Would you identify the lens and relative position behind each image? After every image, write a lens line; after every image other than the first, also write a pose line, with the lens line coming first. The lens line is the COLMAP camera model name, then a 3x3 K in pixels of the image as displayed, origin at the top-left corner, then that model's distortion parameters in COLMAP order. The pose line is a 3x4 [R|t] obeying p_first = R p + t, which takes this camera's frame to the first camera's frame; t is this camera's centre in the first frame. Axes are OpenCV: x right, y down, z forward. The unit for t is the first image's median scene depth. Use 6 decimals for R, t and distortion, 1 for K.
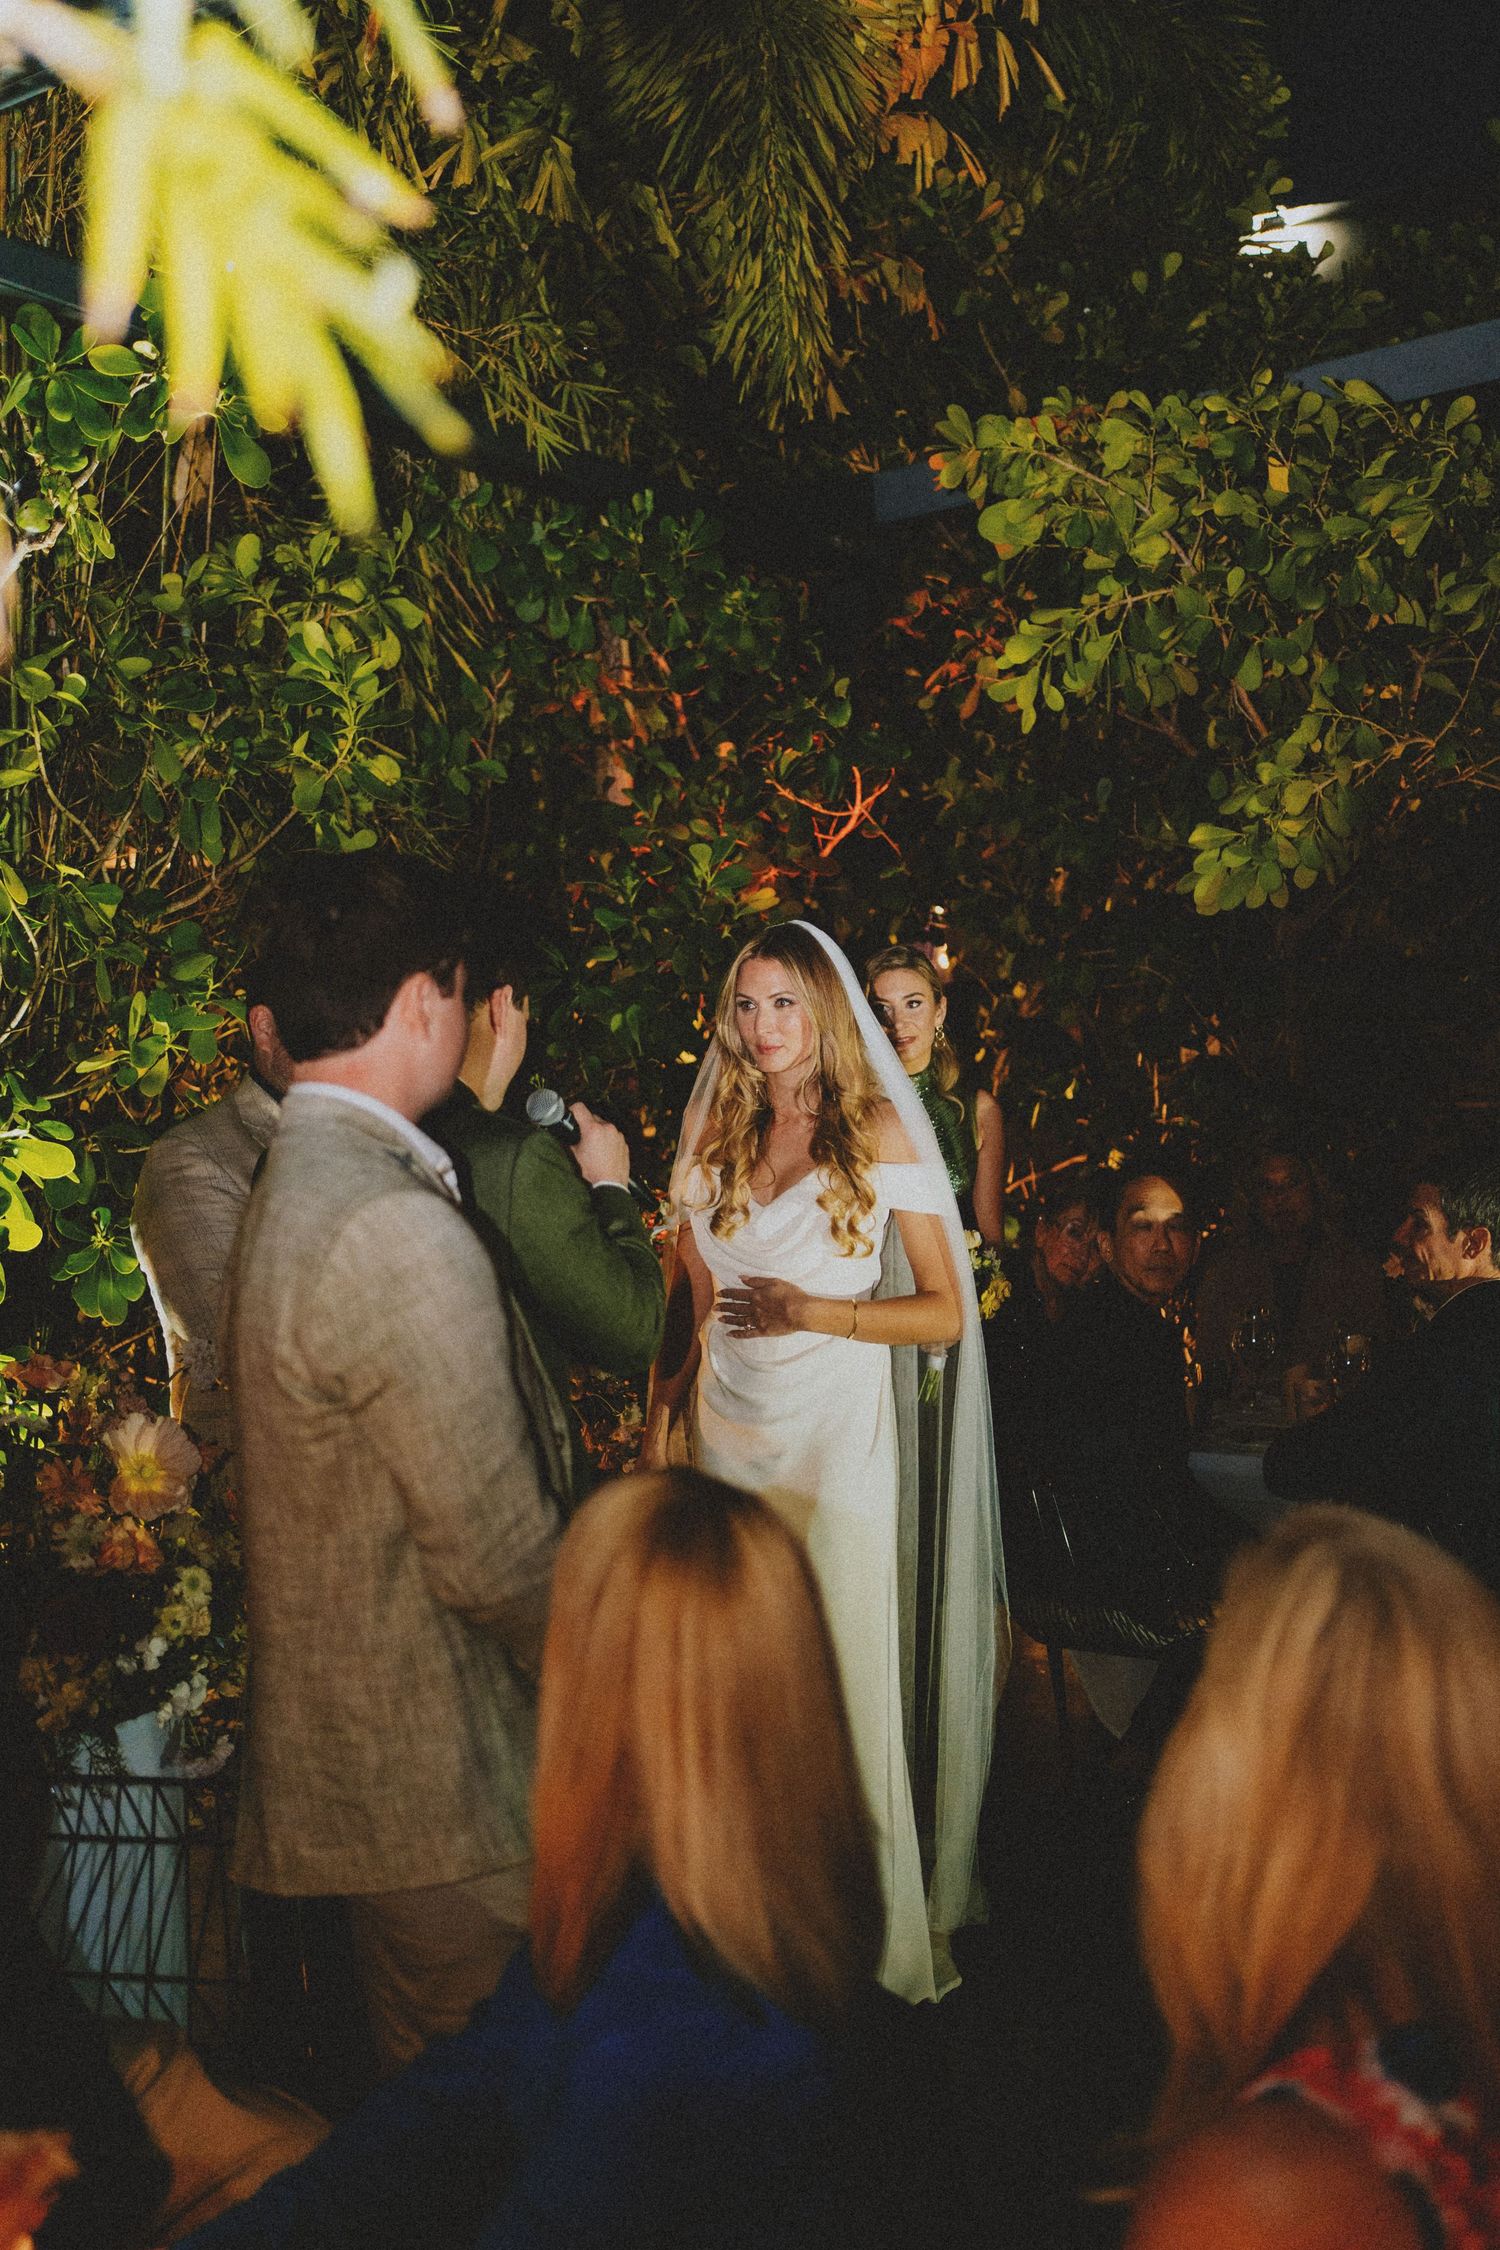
lens RADIAL K [[2339.3, 0, 750.0], [0, 2339.3, 1125.0], [0, 0, 1]] dist [-0.007041, 0.337812]
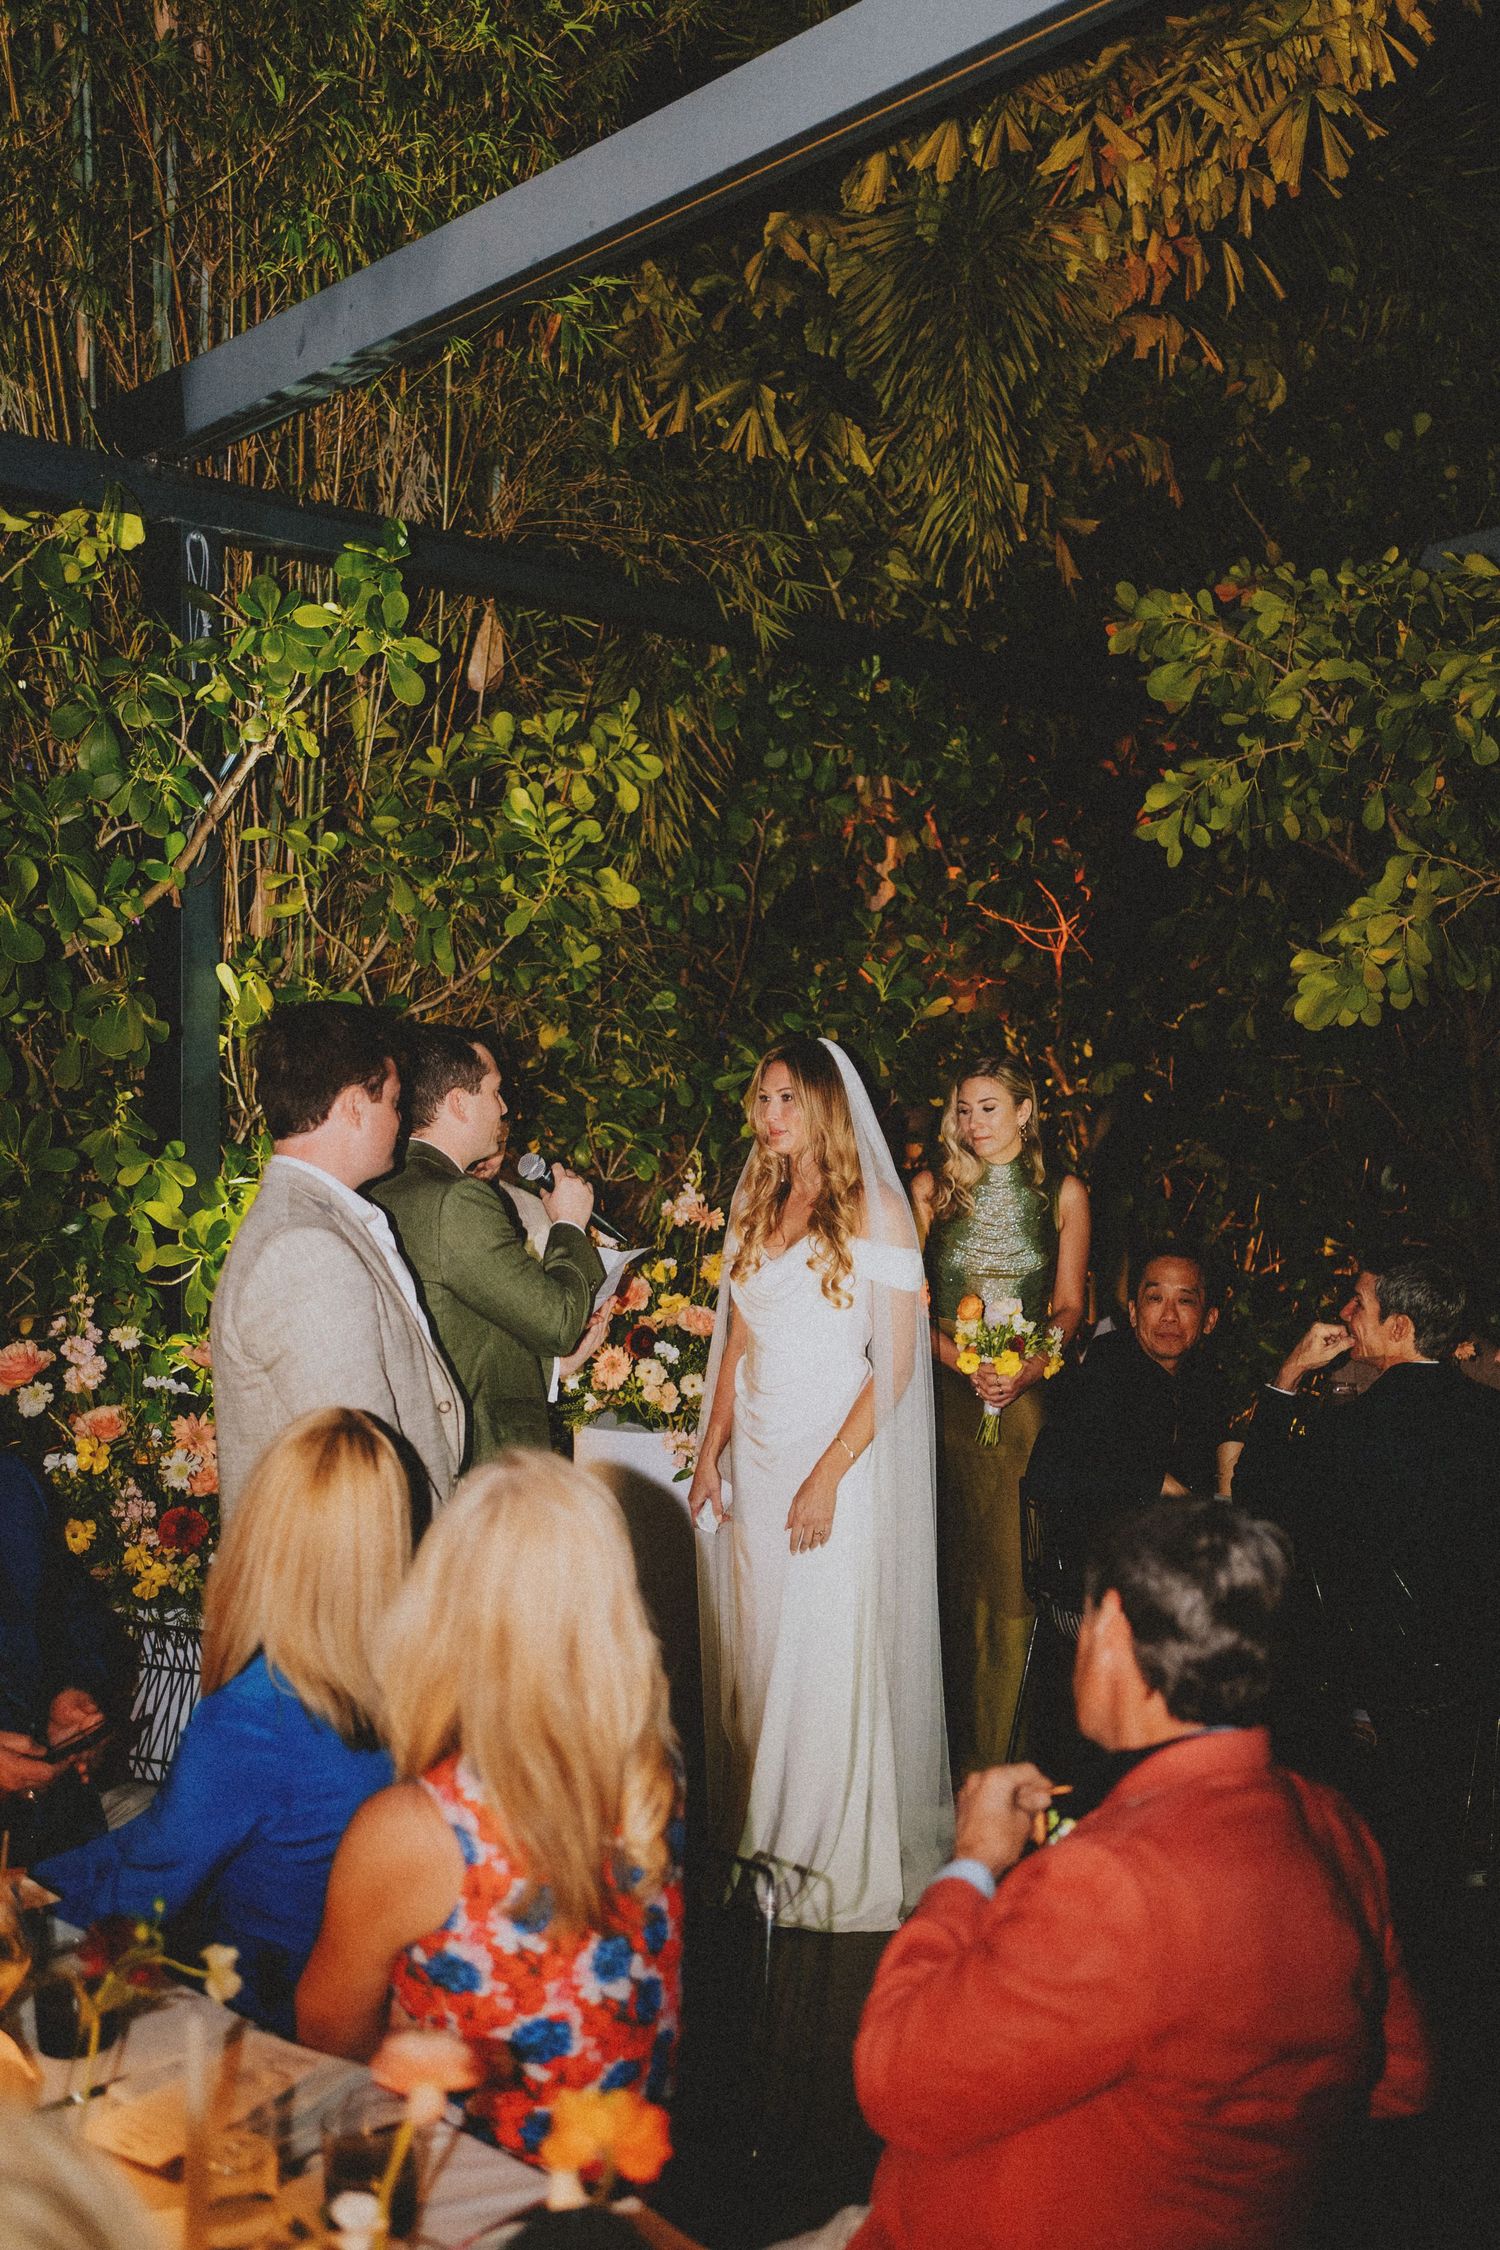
lens RADIAL K [[2339.3, 0, 750.0], [0, 2339.3, 1125.0], [0, 0, 1]] dist [-0.007041, 0.337812]
pose [[0.969352, 0.032140, -0.243566, 0.212105], [-0.039264, 0.998930, -0.024447, -0.006393], [0.242520, 0.033261, 0.969576, -0.158891]]
